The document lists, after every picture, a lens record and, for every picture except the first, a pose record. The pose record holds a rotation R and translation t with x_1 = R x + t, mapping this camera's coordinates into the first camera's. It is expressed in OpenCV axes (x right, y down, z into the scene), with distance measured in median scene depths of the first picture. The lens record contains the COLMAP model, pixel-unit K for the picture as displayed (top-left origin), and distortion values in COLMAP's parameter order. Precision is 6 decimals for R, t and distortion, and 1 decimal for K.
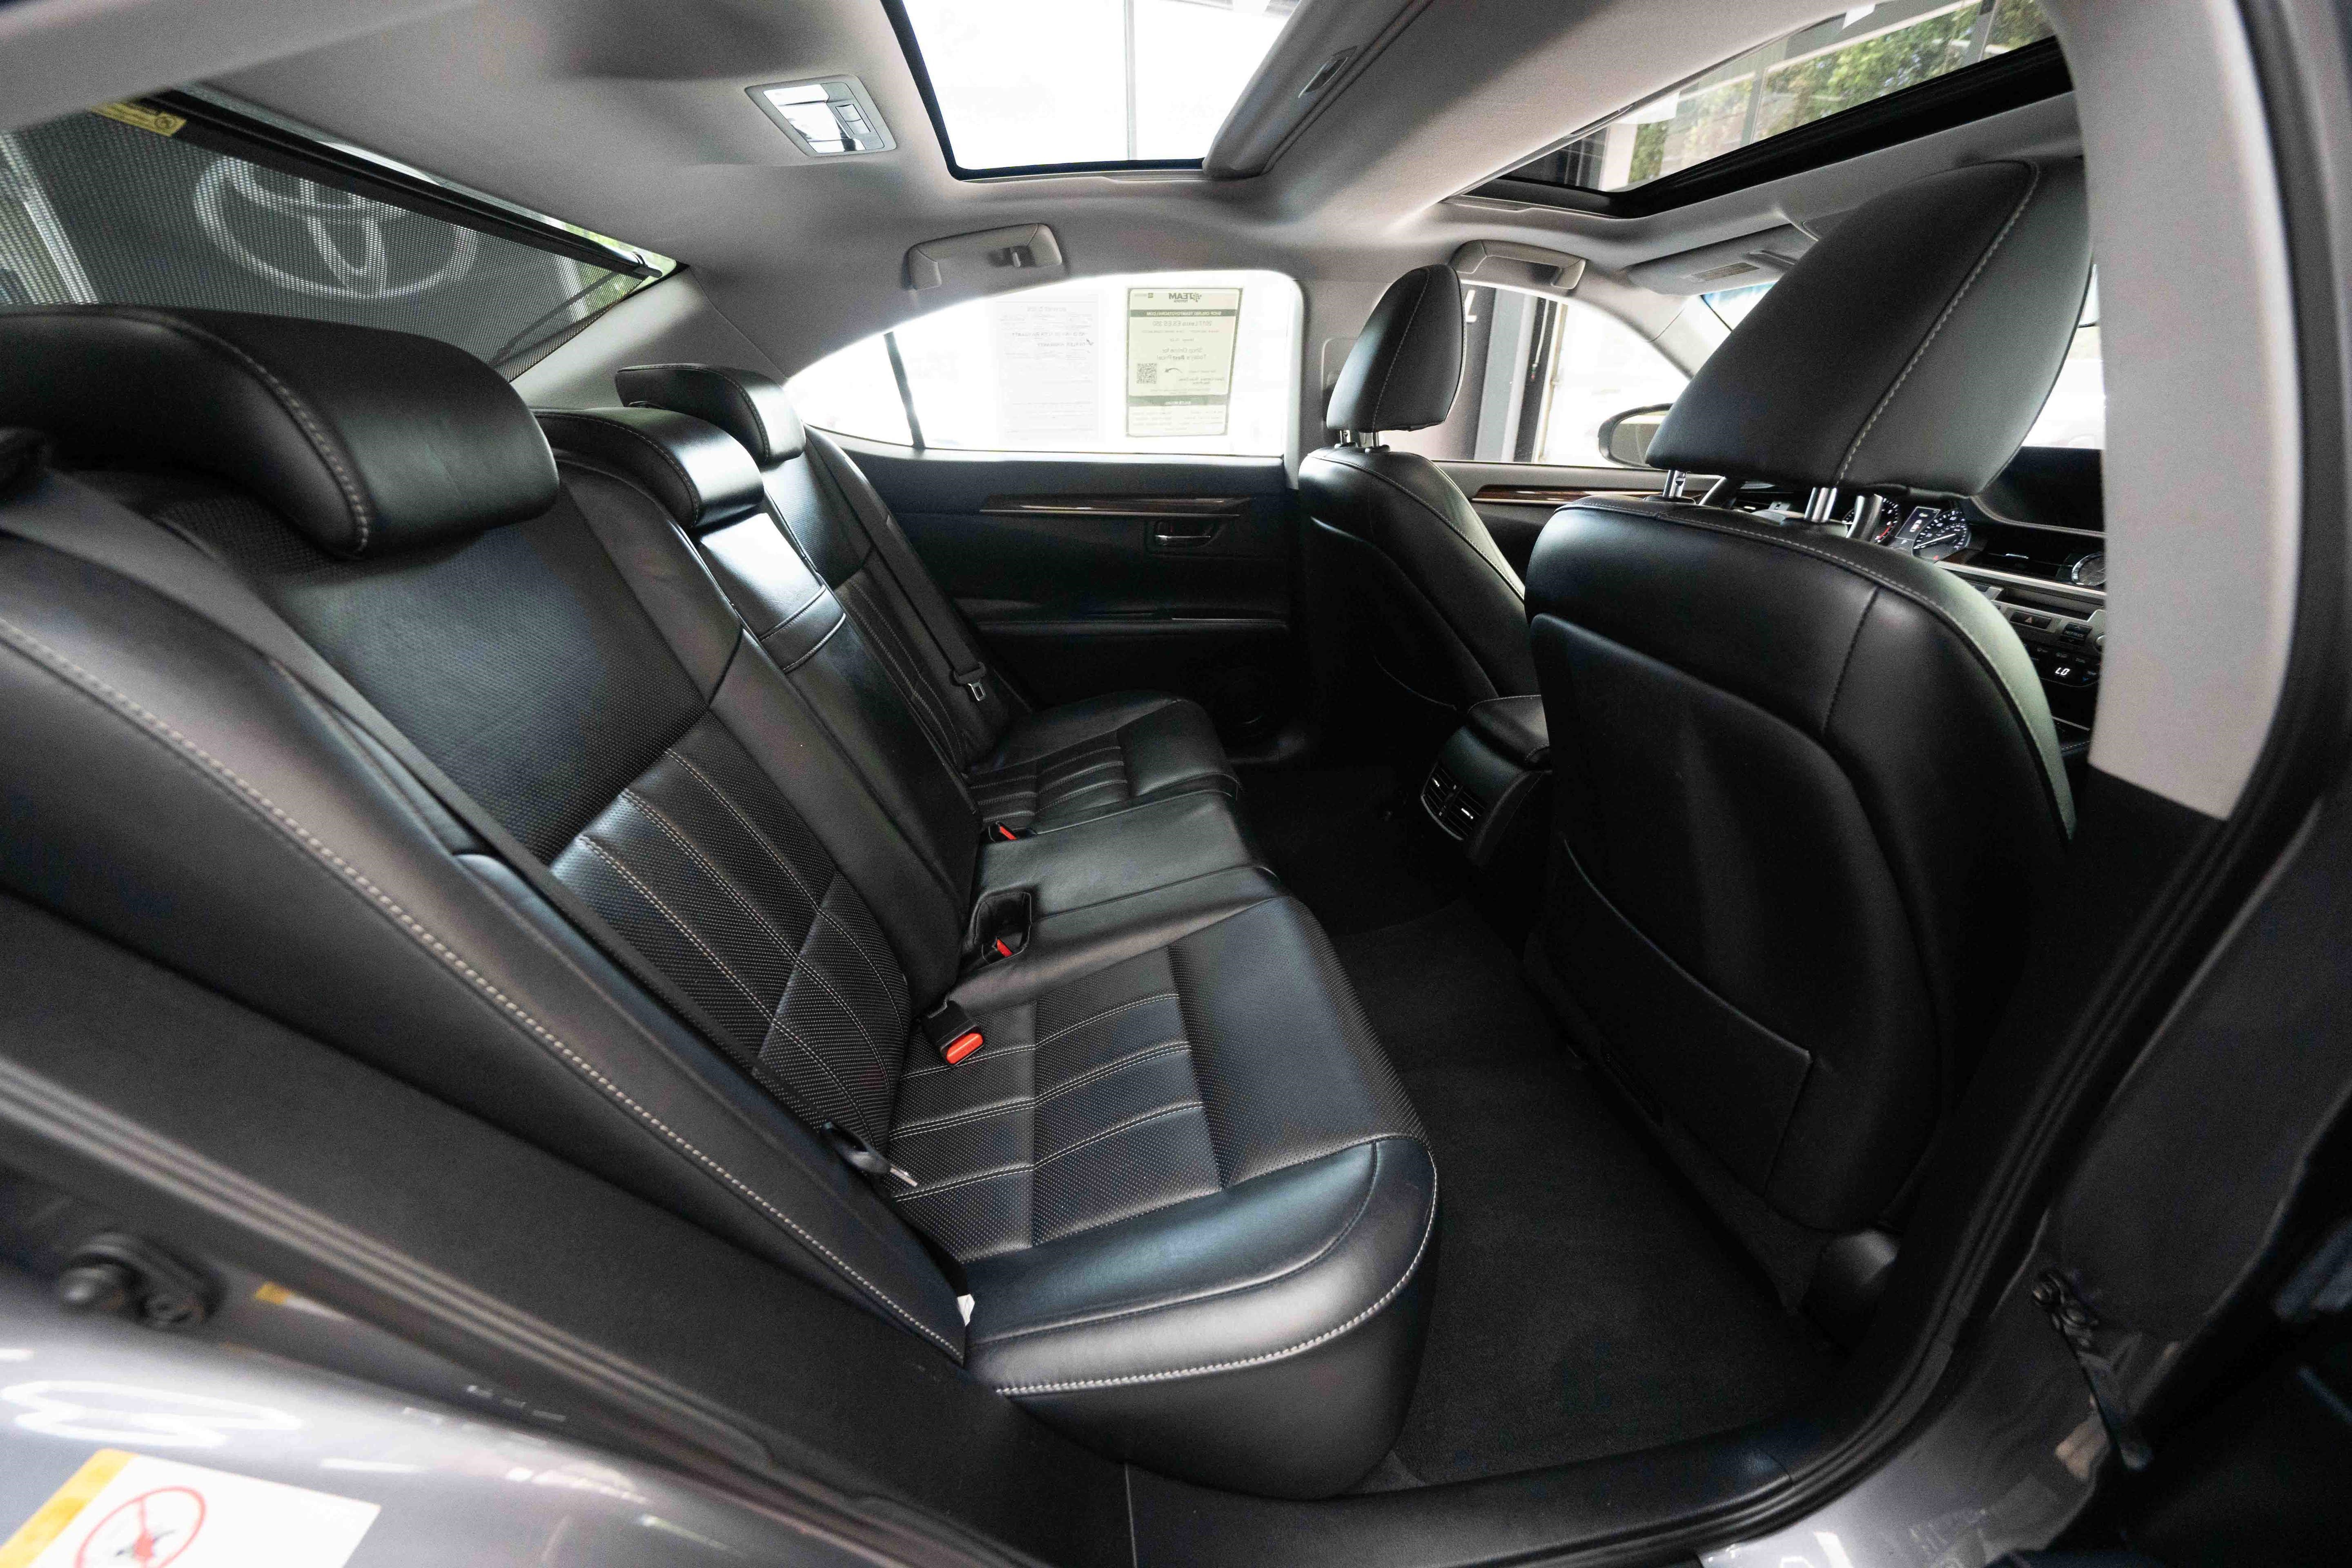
lens RADIAL K [[809.9, 0, 1176.0], [0, 809.9, 784.0], [0, 0, 1]] dist [-0.030016, -0.000079]
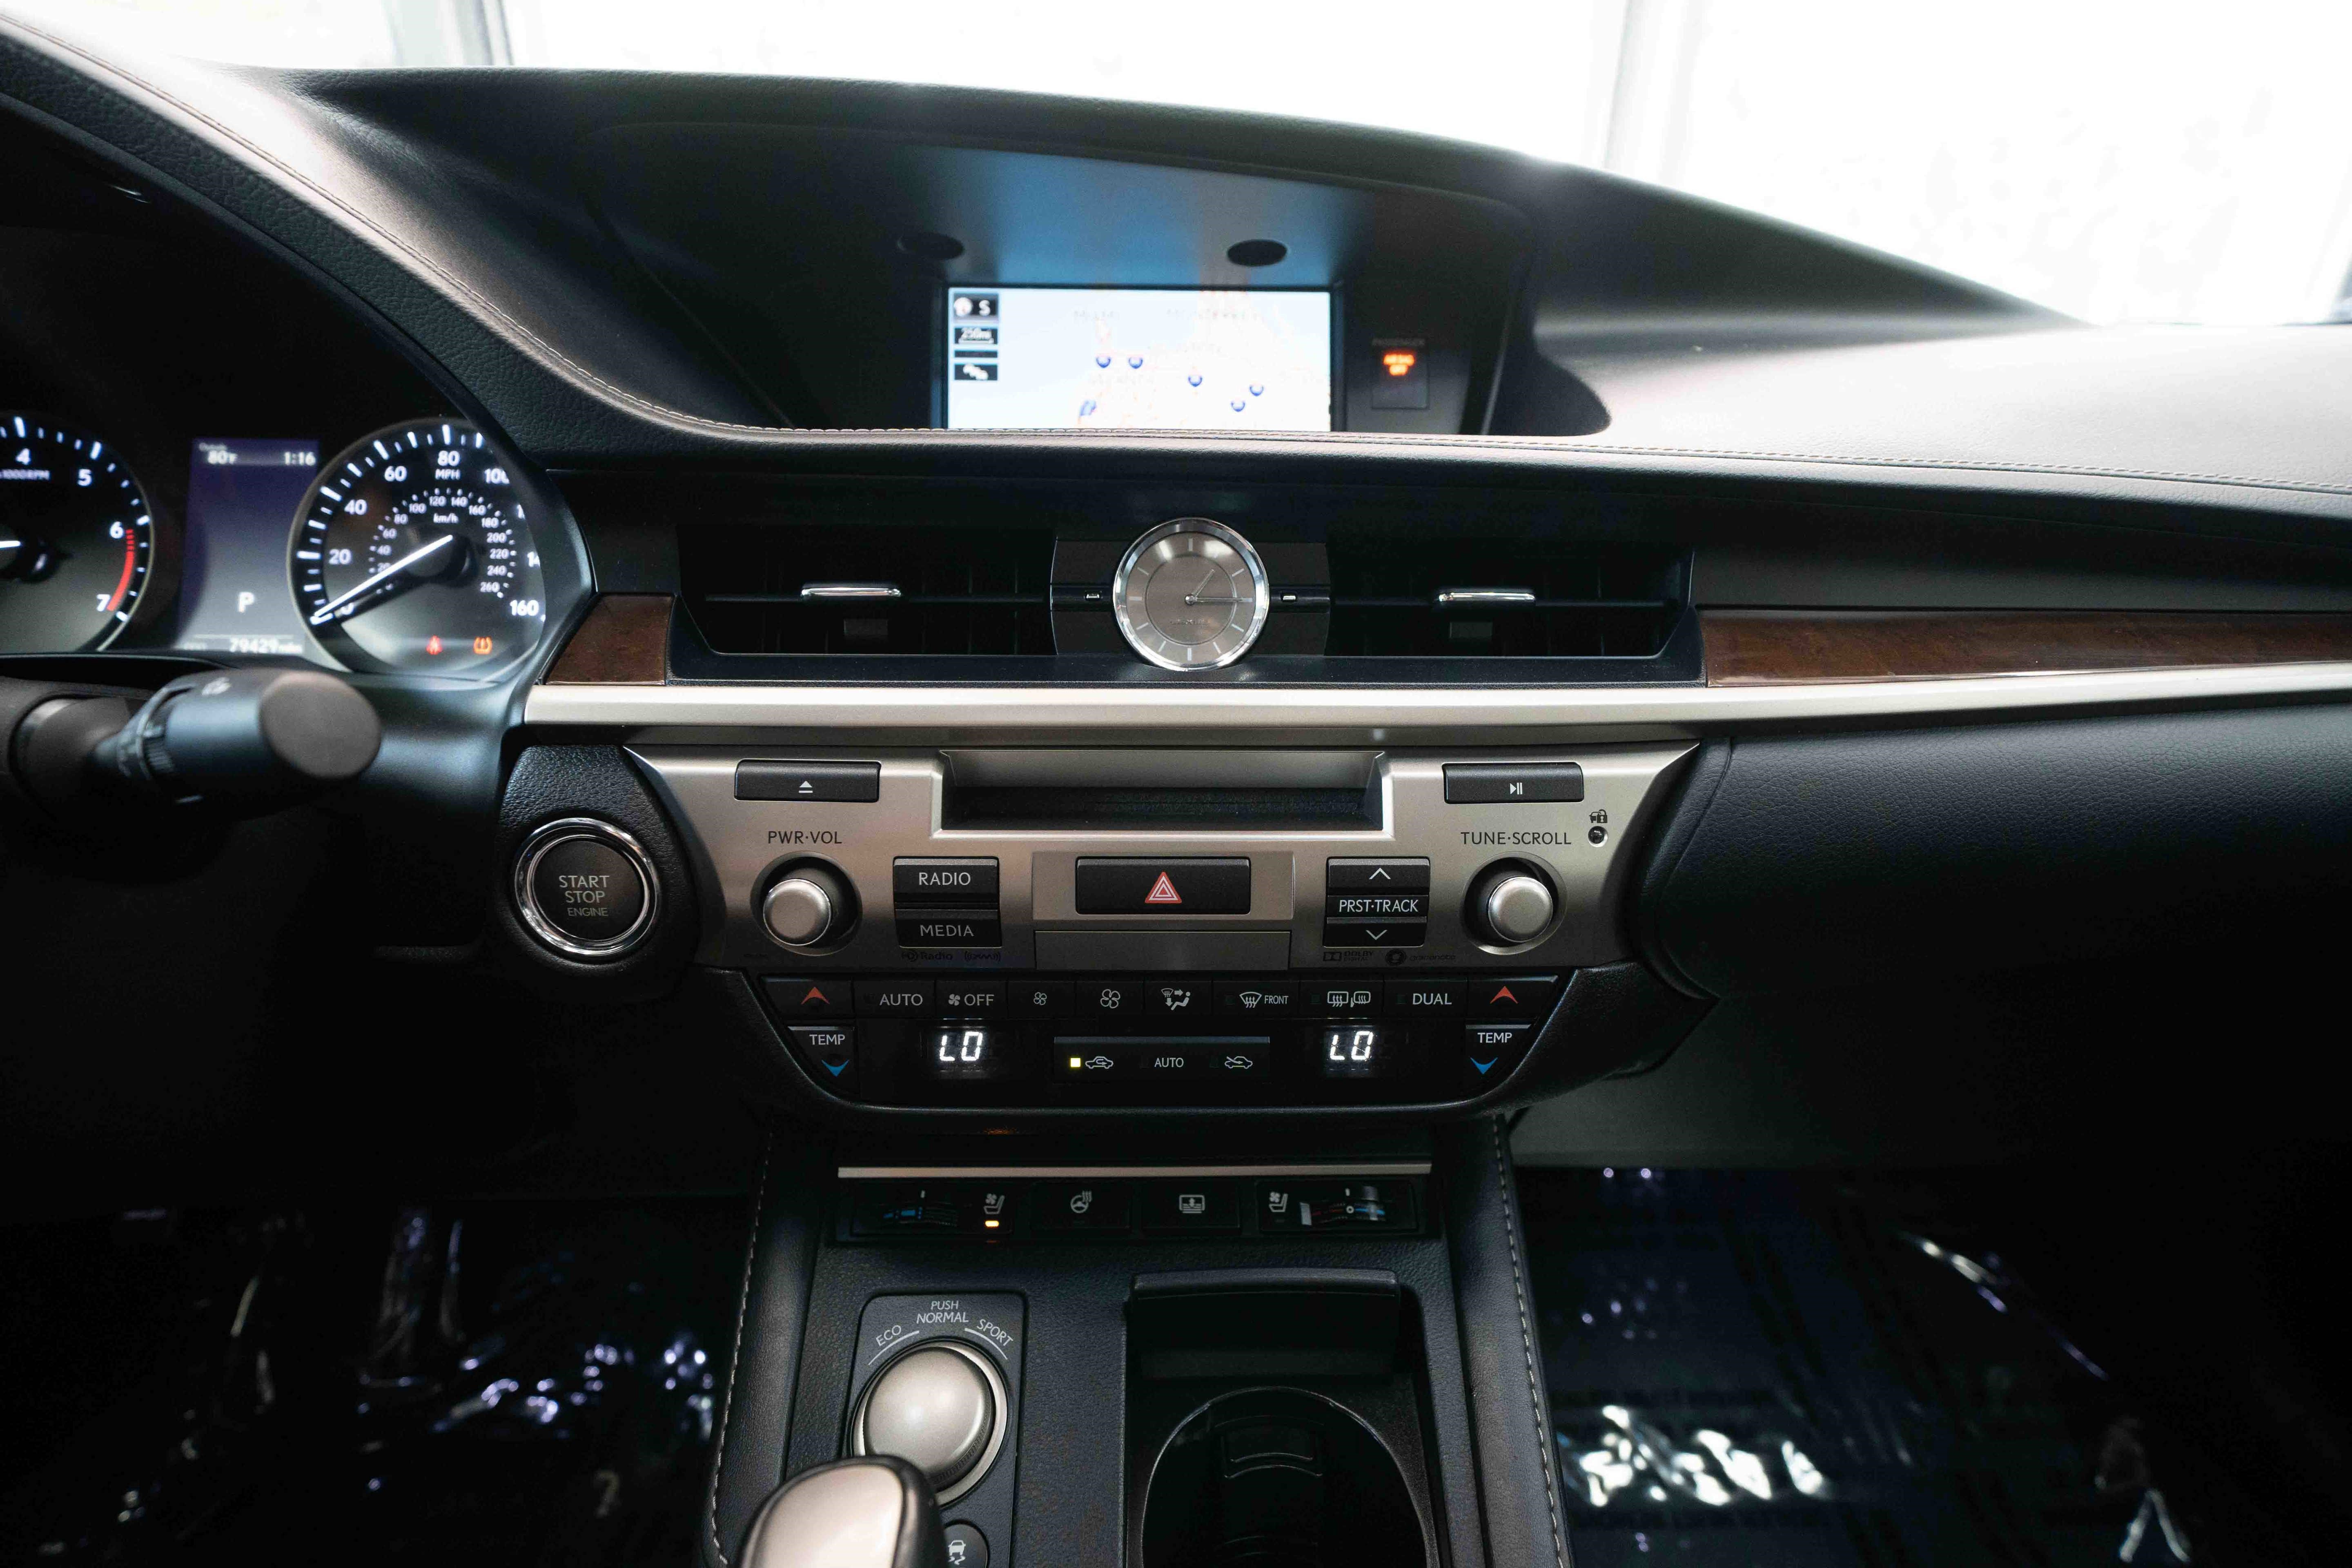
lens RADIAL K [[1062.0, 0, 1176.0], [0, 1062.0, 784.0], [0, 0, 1]] dist [0.010845, 0.000513]
pose [[0.125803, -0.320101, 0.938994, 0.870323], [0.412869, 0.877543, 0.243838, -0.301174], [-0.902060, 0.357006, 0.242558, 0.938946]]
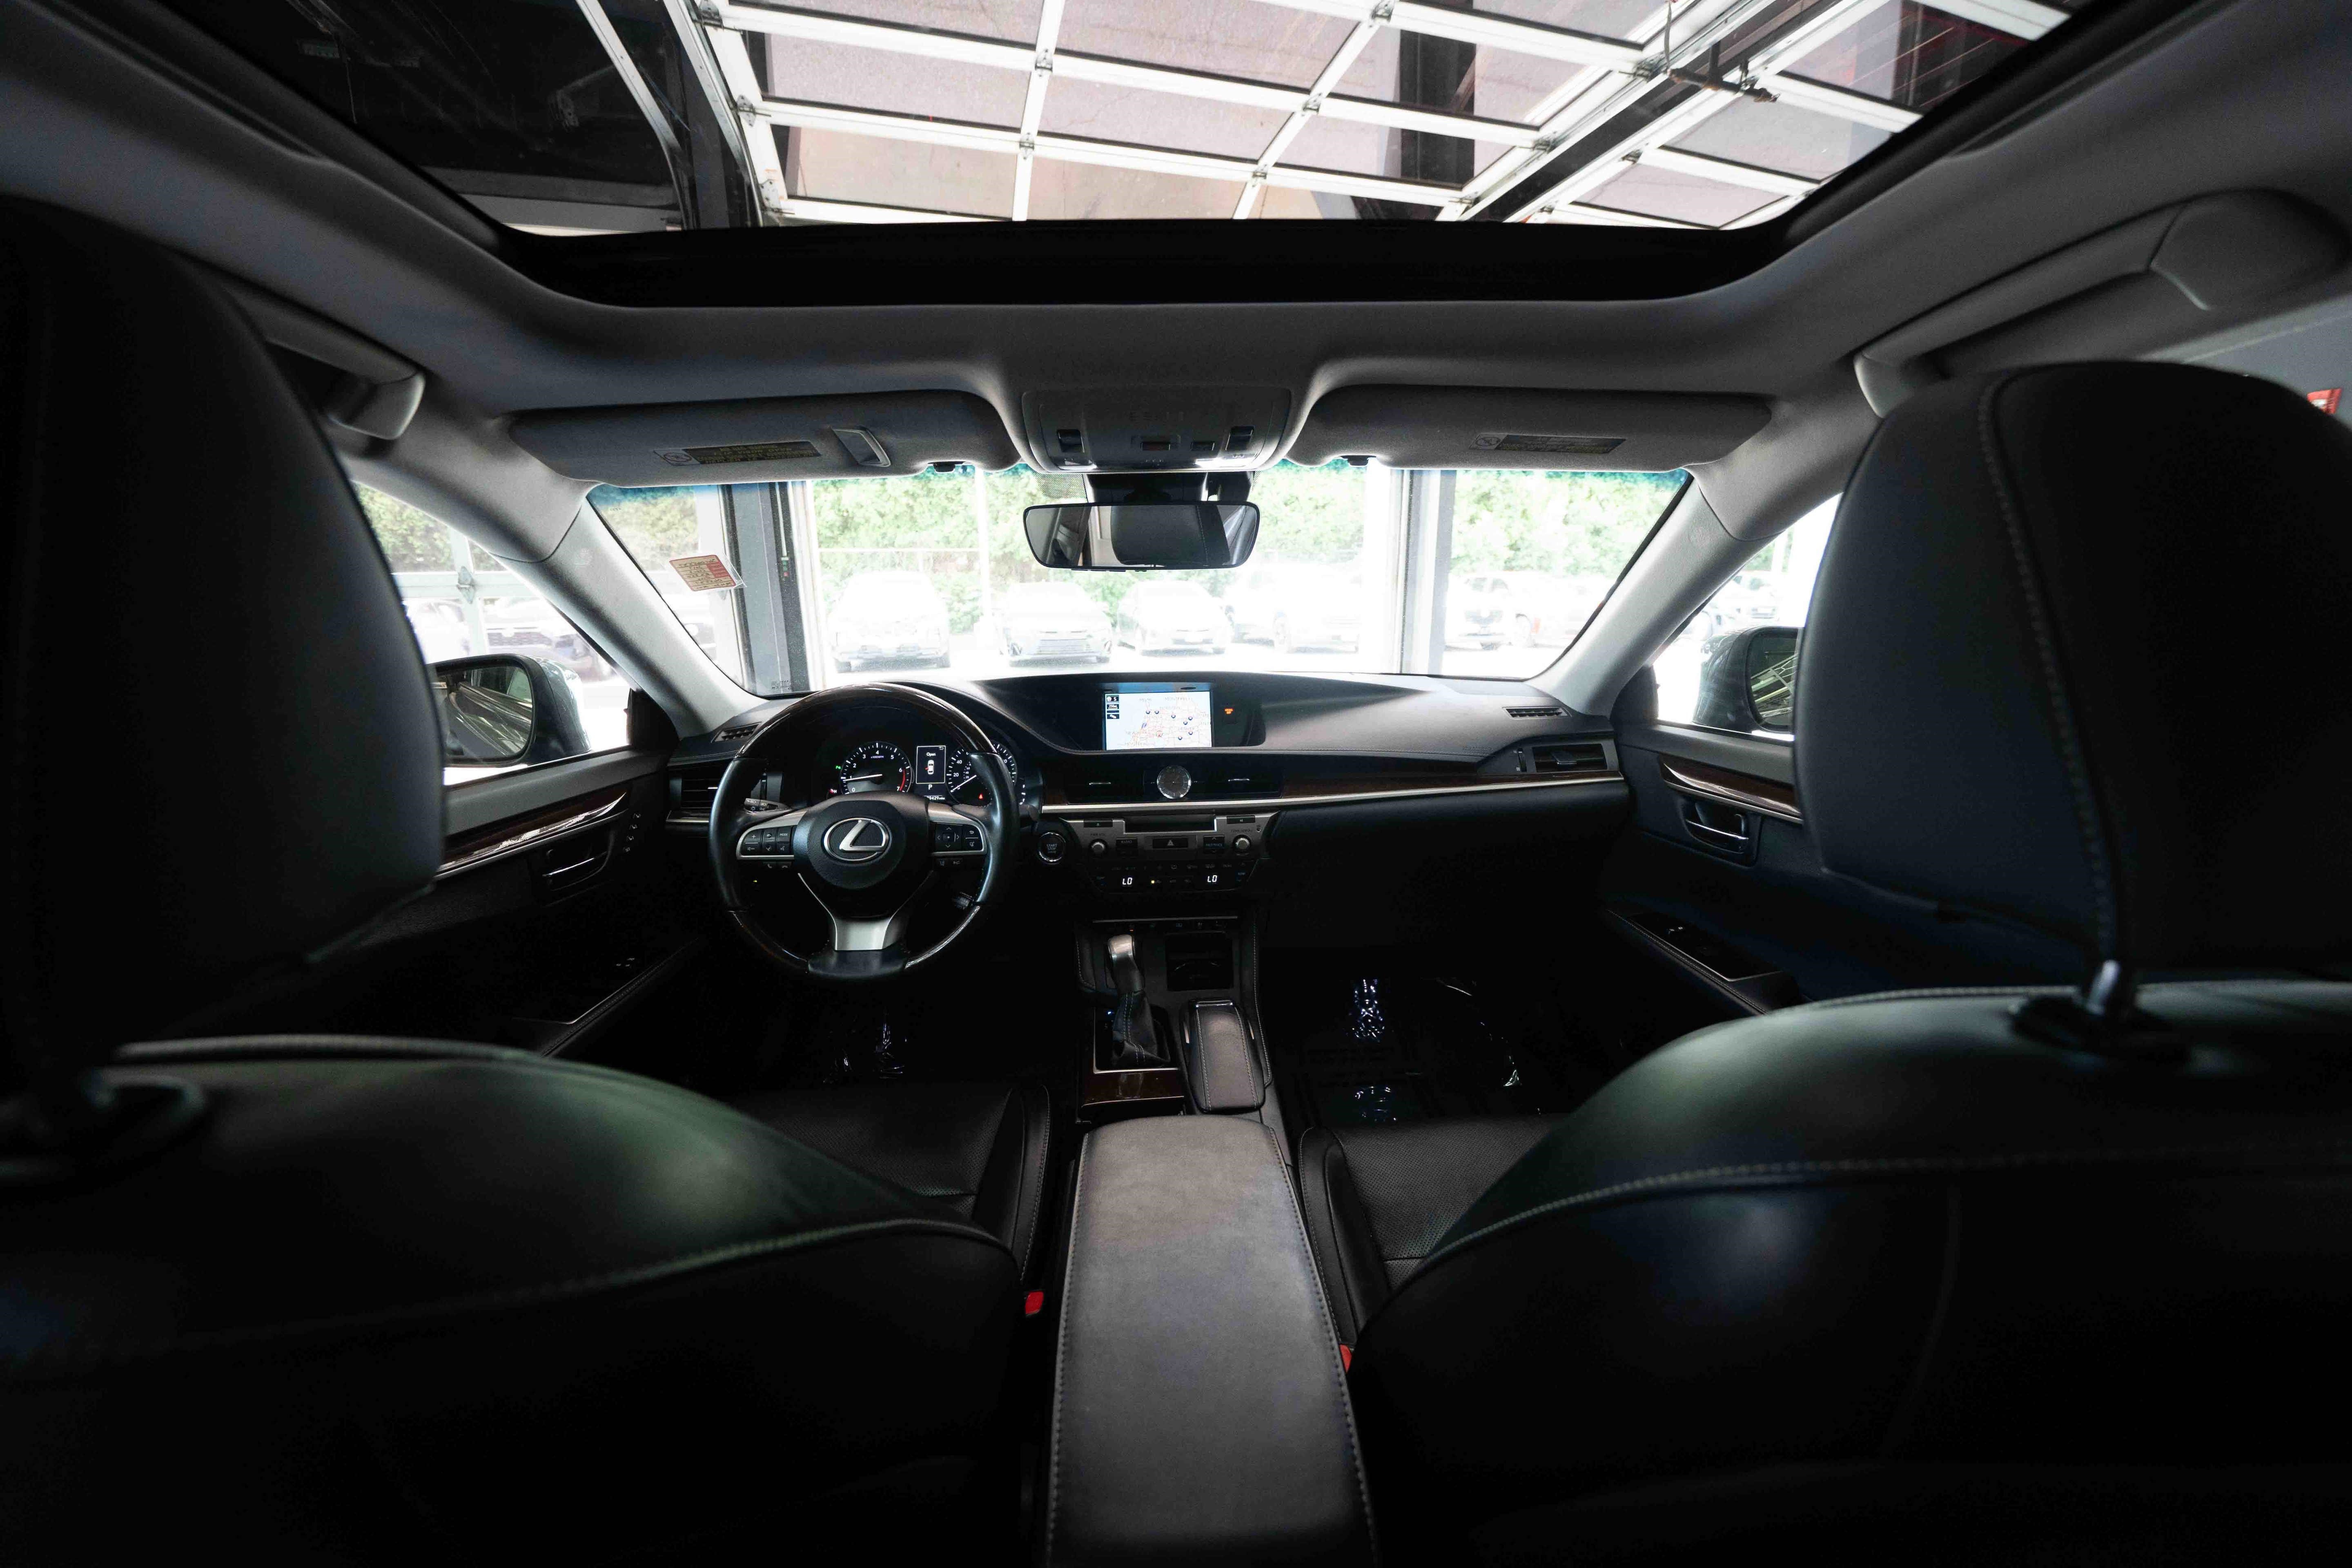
lens RADIAL K [[809.9, 0, 1176.0], [0, 809.9, 784.0], [0, 0, 1]] dist [-0.030016, -0.000079]
pose [[0.105201, -0.223579, 0.968992, 0.152446], [0.438093, 0.885171, 0.156676, -0.433775], [-0.892753, 0.408026, 0.191069, 0.787518]]
